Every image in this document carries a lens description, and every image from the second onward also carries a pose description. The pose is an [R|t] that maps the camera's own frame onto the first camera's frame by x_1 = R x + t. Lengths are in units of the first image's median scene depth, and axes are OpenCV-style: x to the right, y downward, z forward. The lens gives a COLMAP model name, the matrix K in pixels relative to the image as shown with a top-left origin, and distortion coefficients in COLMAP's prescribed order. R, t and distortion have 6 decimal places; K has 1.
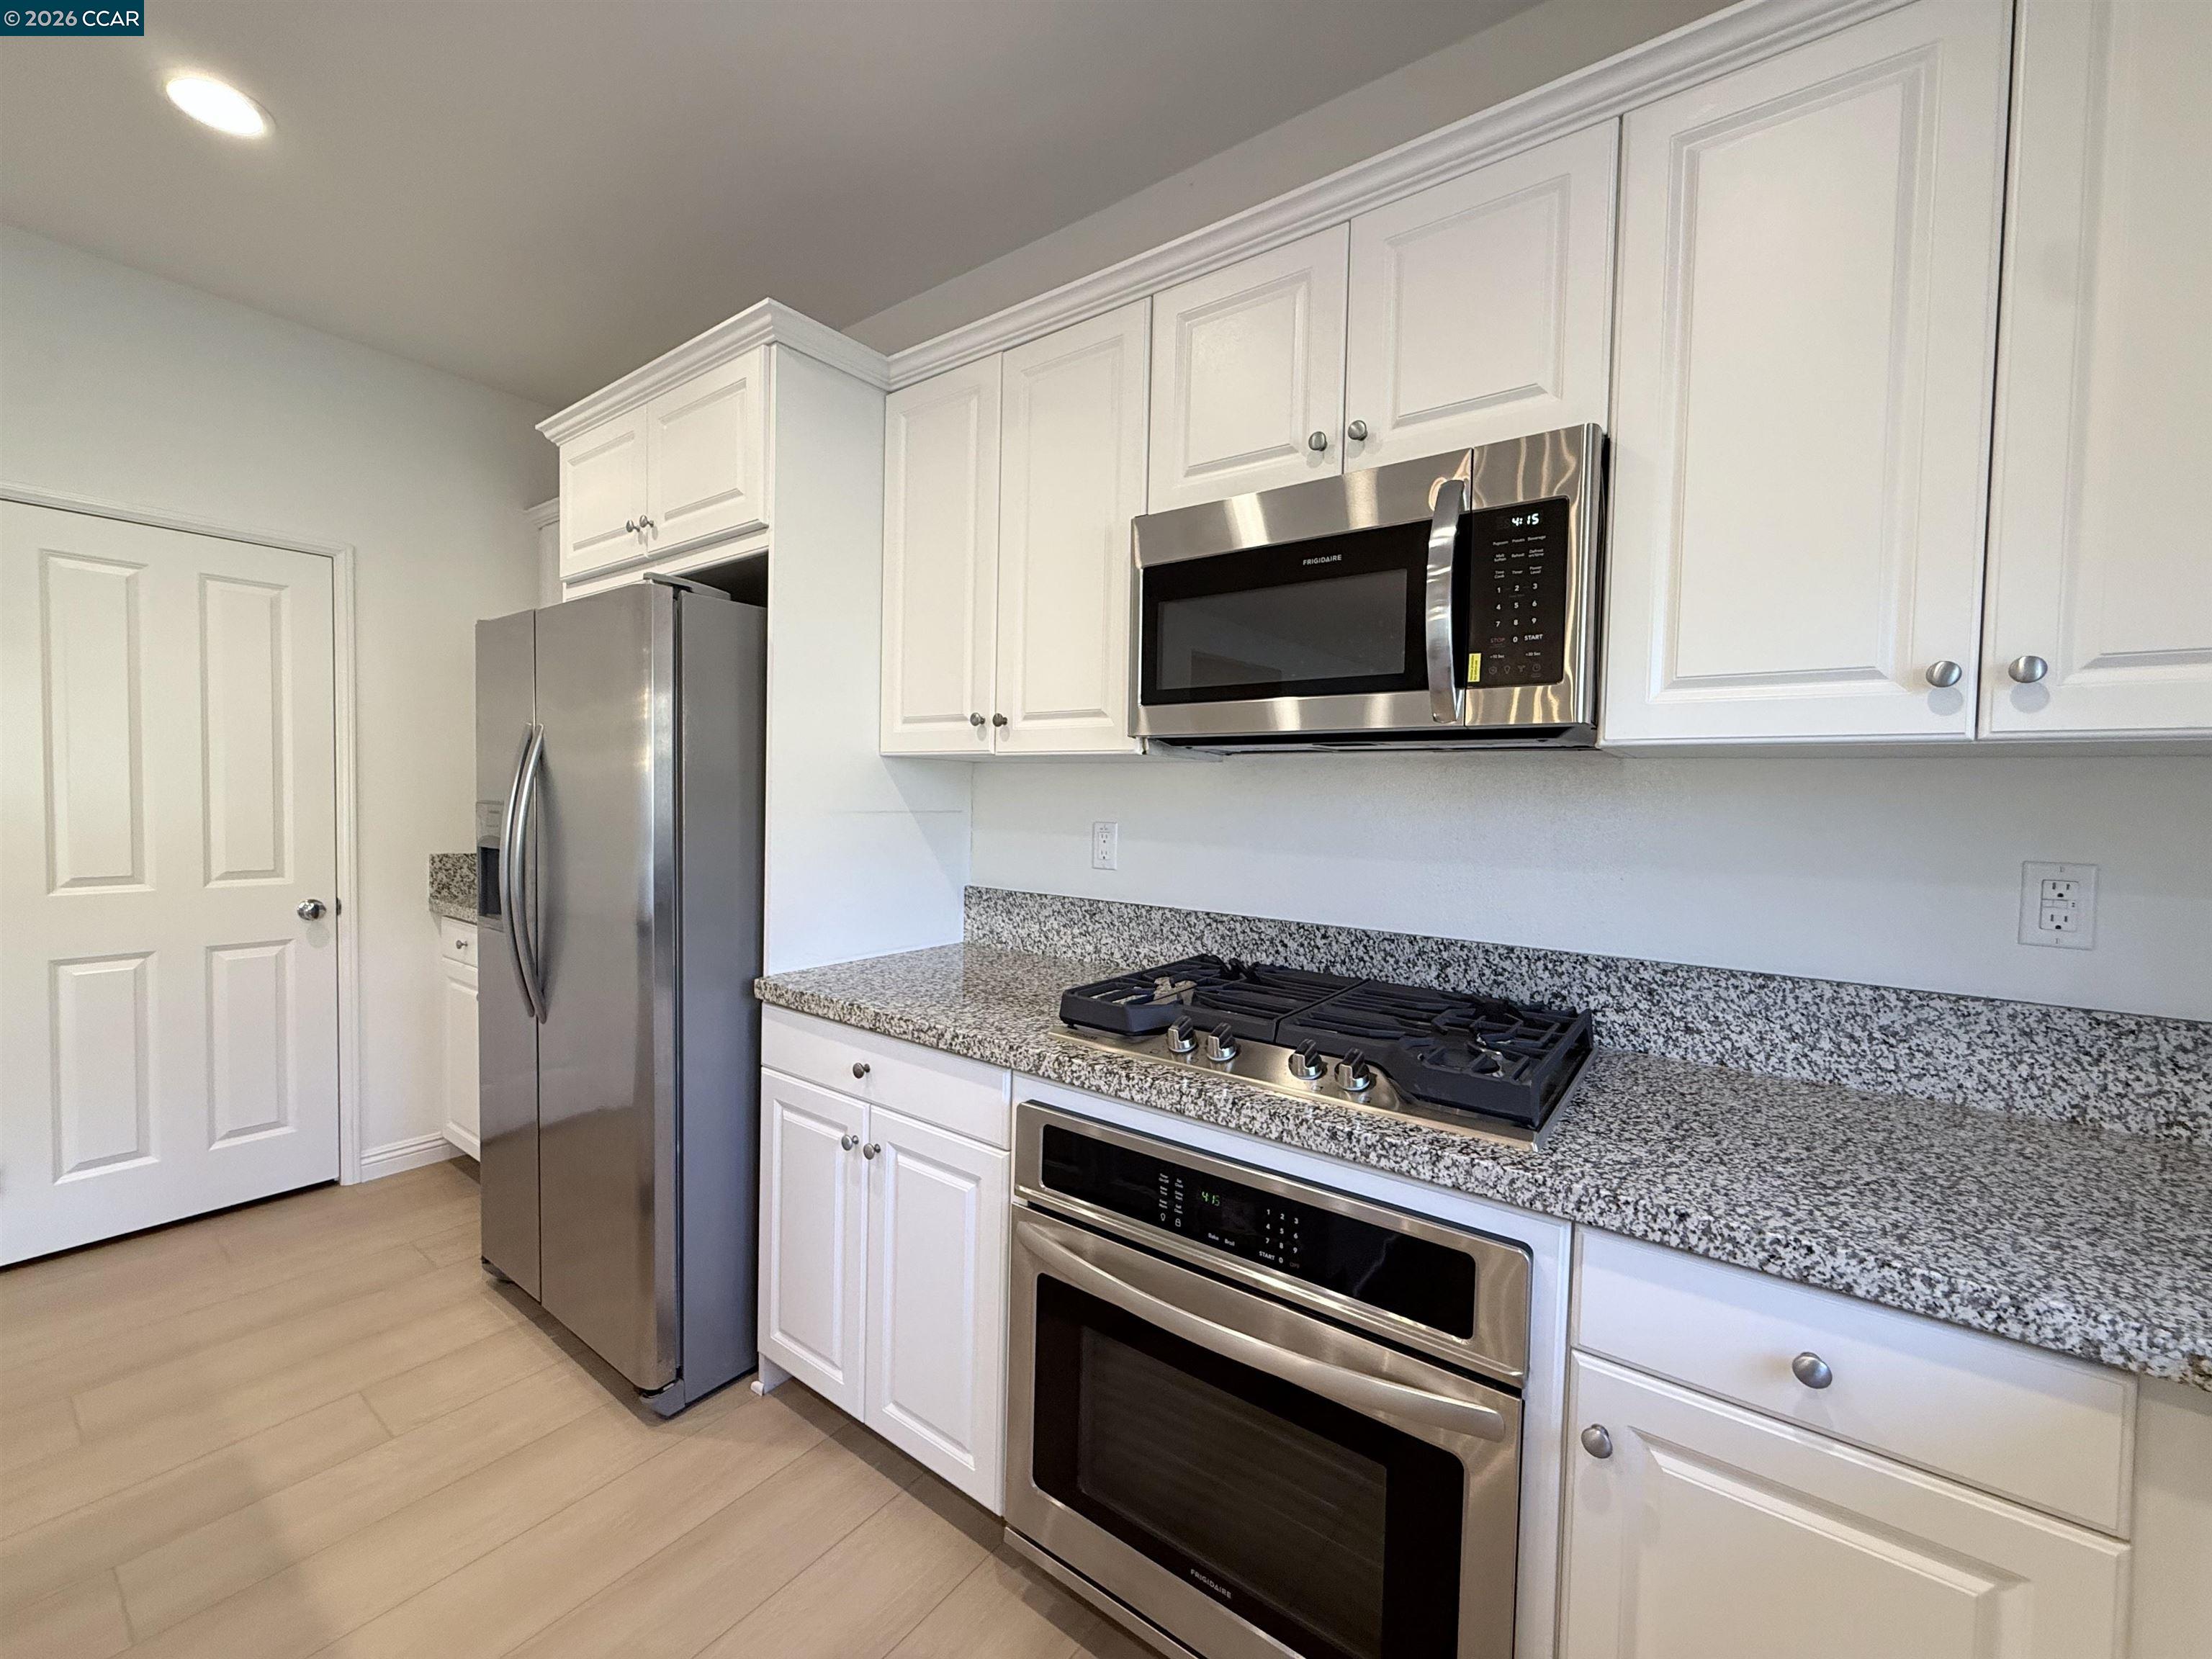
lens RADIAL K [[880.2, 0, 1099.1], [0, 880.2, 827.2], [0, 0, 1]] dist [0.001381, -0.000305]
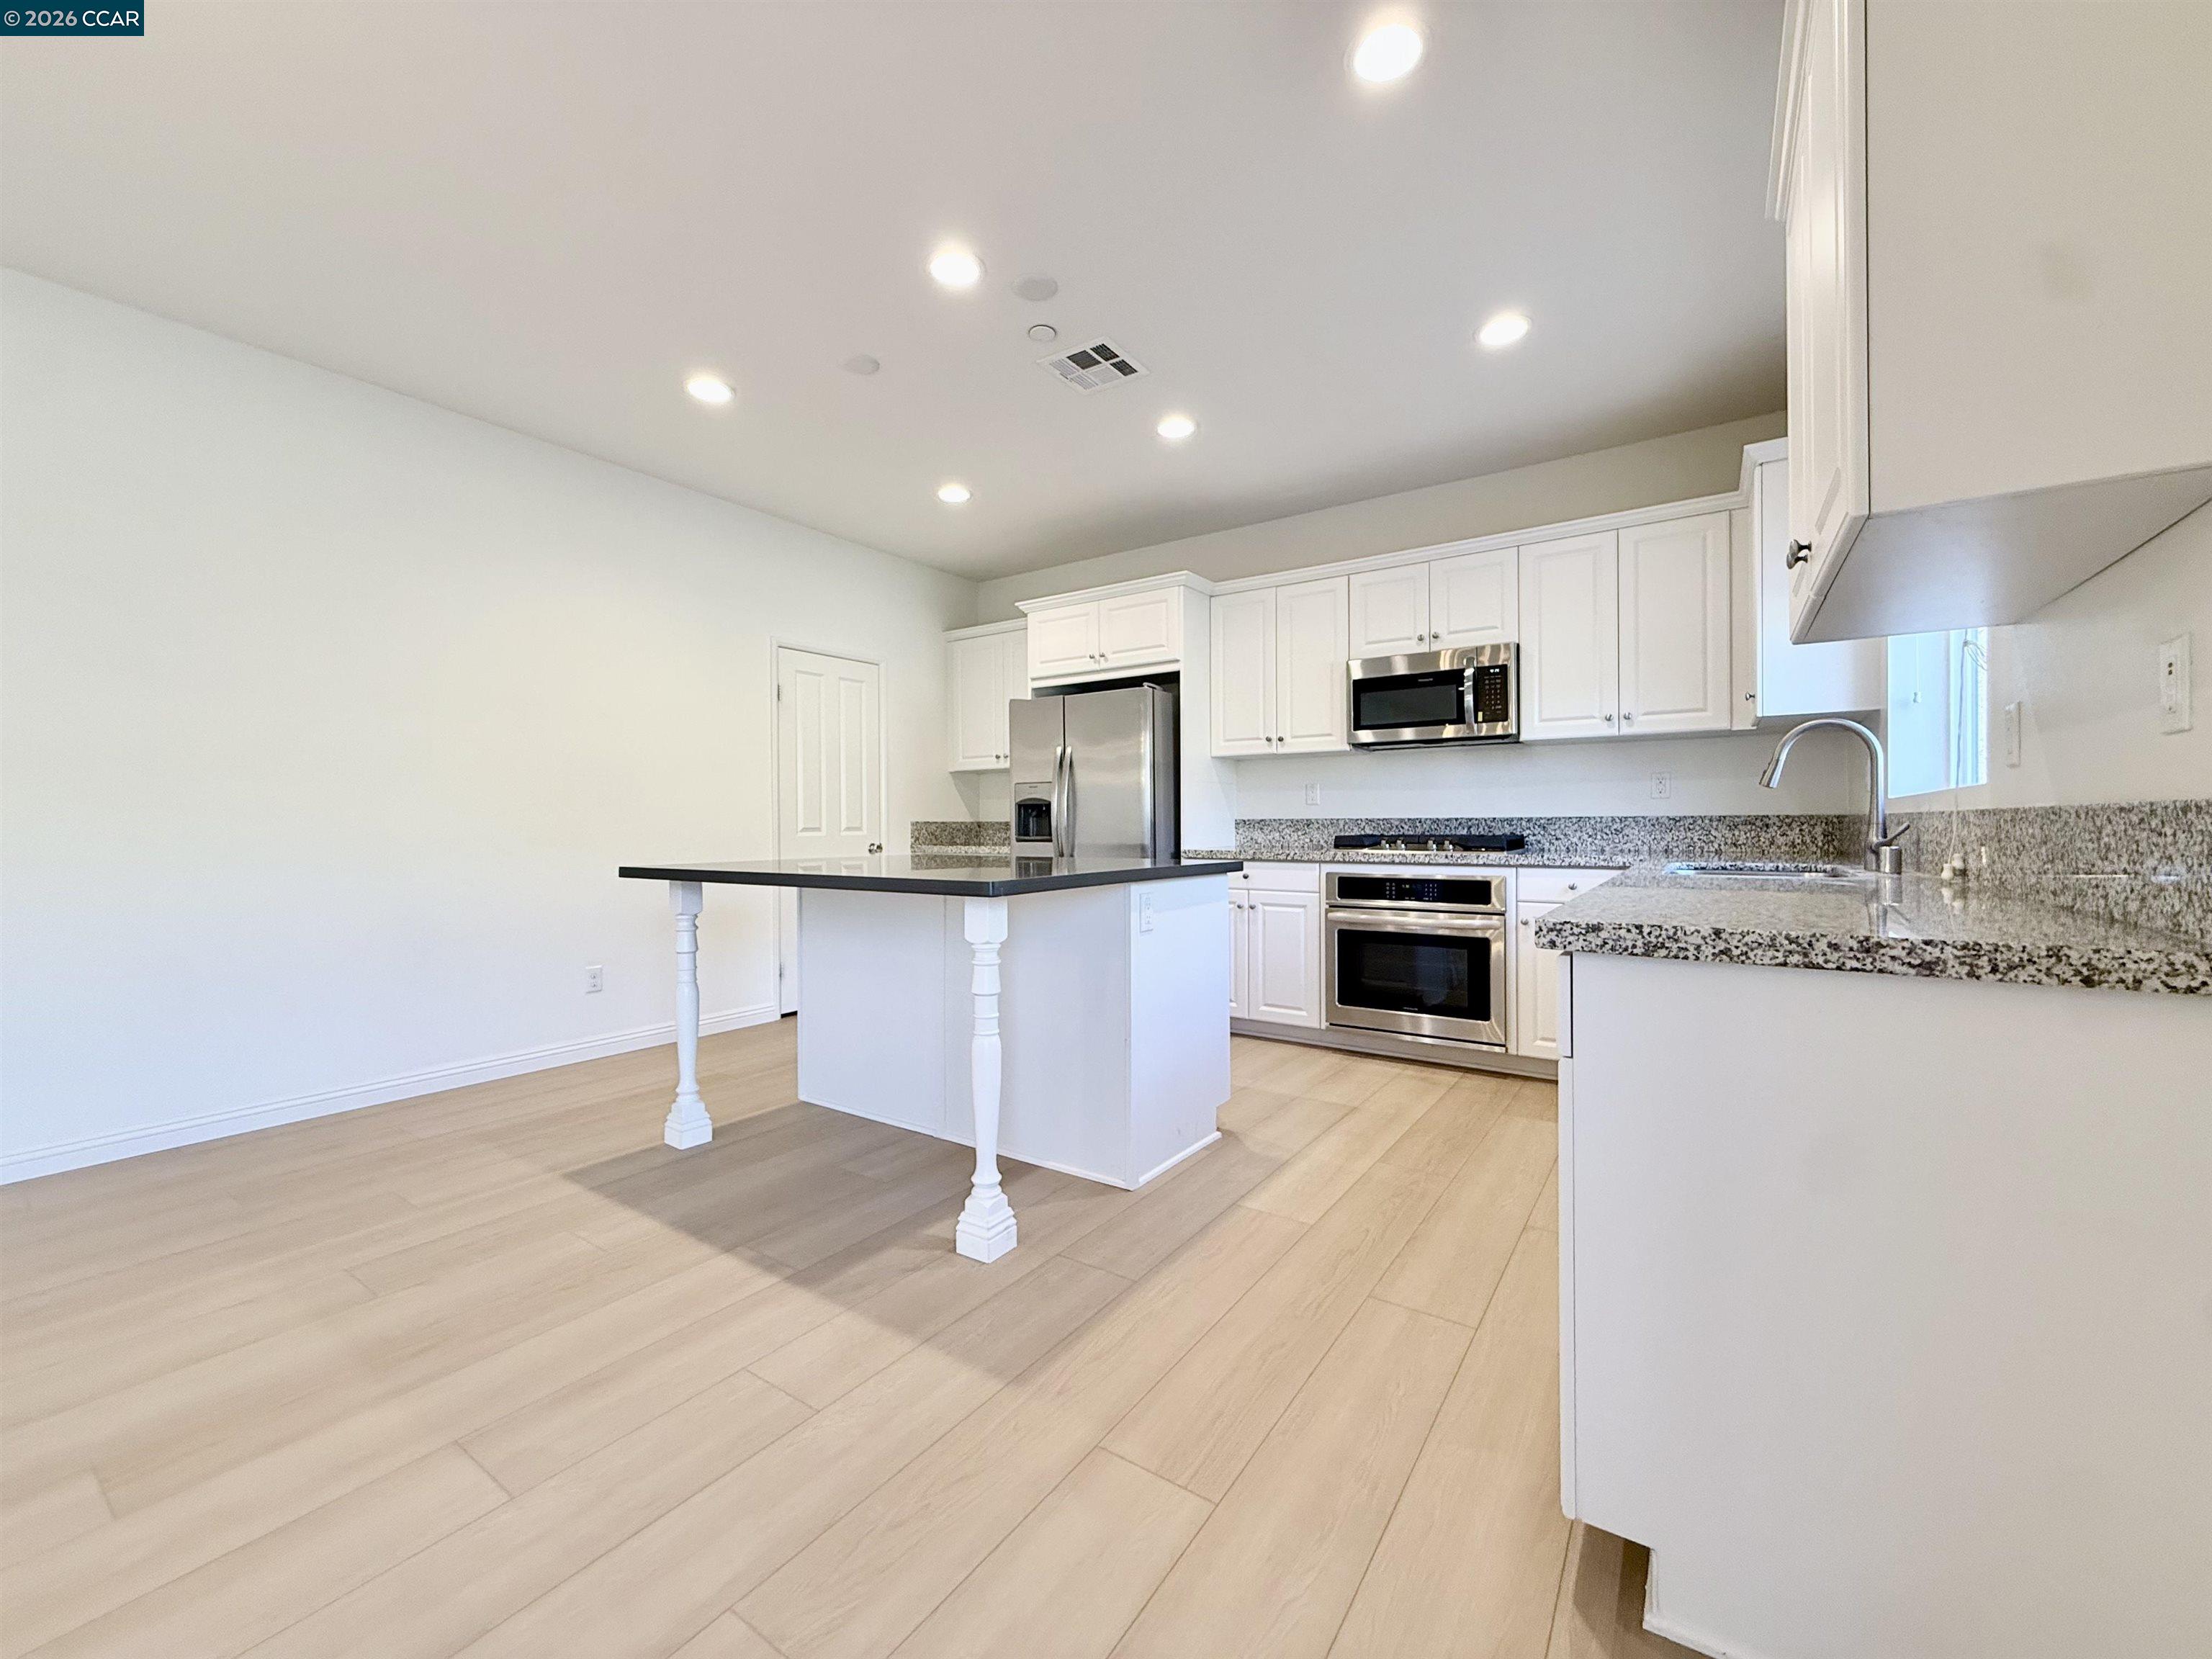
lens RADIAL K [[880.2, 0, 1099.1], [0, 880.2, 827.2], [0, 0, 1]] dist [0.001381, -0.000305]
pose [[0.999028, -0.027417, 0.034502, -0.965913], [0.028488, 0.999115, -0.030955, 0.248143], [-0.033622, 0.031908, 0.998925, -1.908887]]
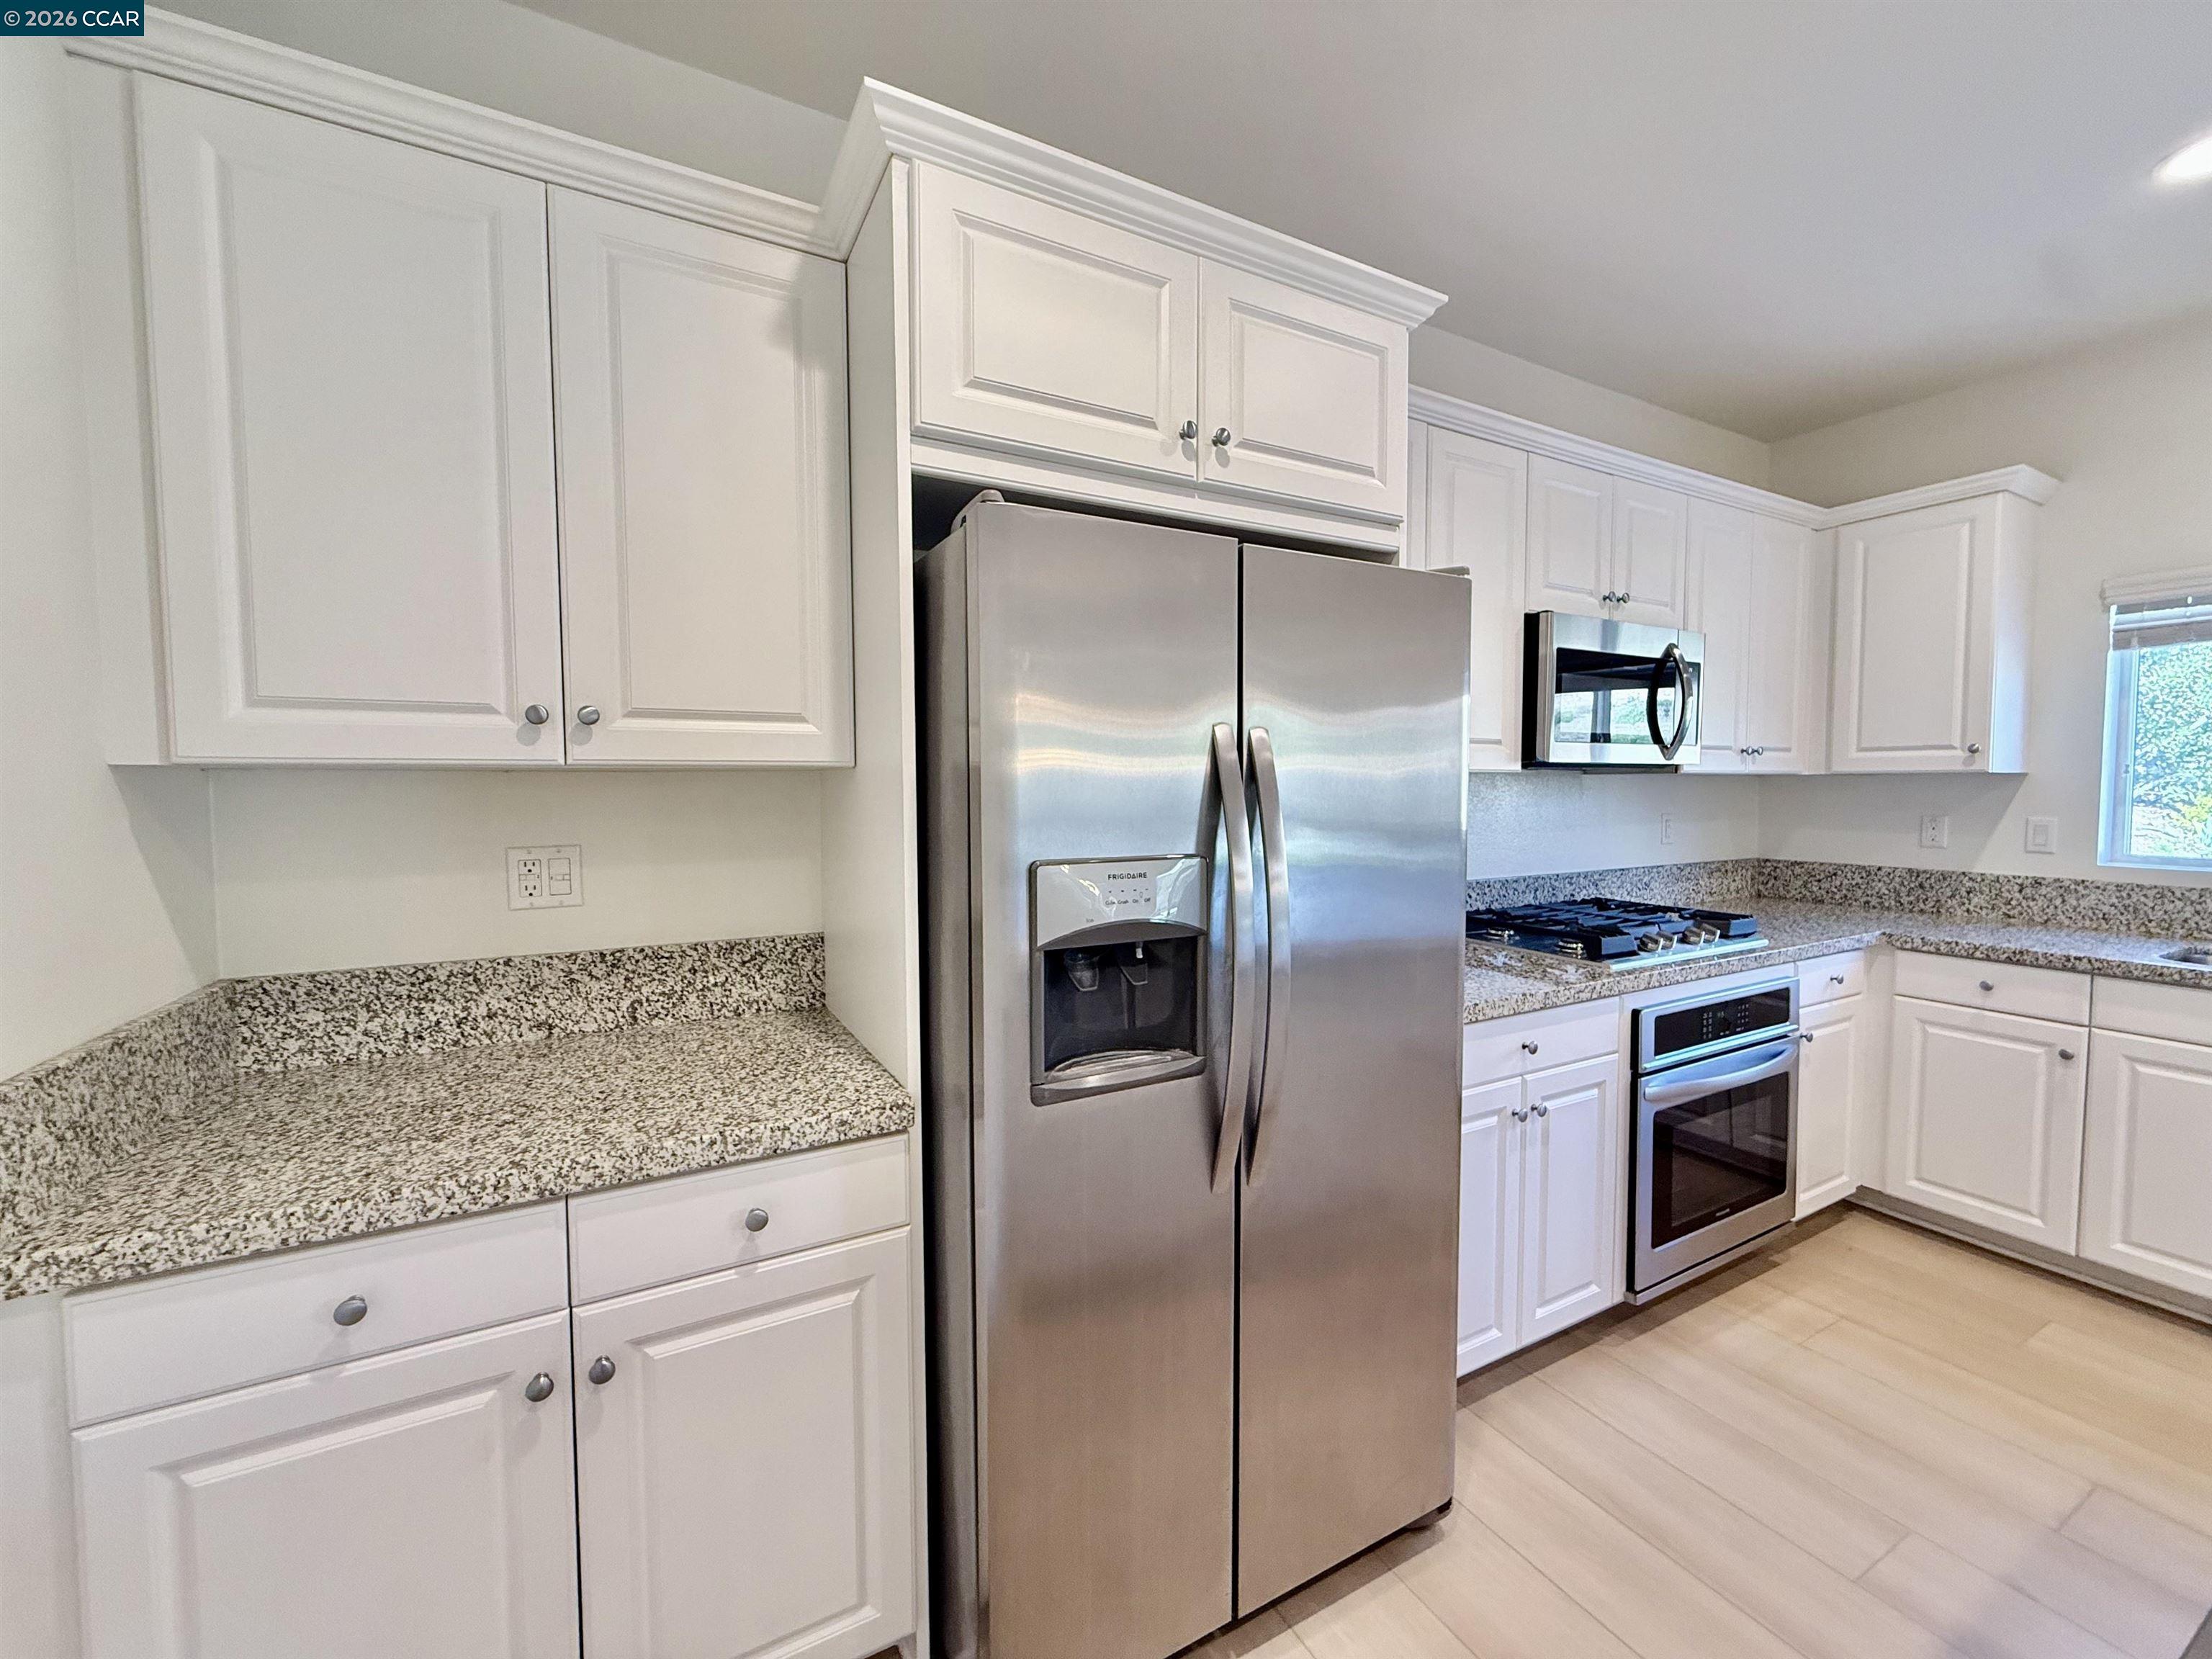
lens RADIAL K [[880.2, 0, 1099.1], [0, 880.2, 827.2], [0, 0, 1]] dist [0.001381, -0.000305]
pose [[0.424189, -0.067069, 0.903087, -1.909685], [0.043877, 0.997605, 0.053479, -0.125578], [-0.904510, 0.016940, 0.426116, 1.256154]]
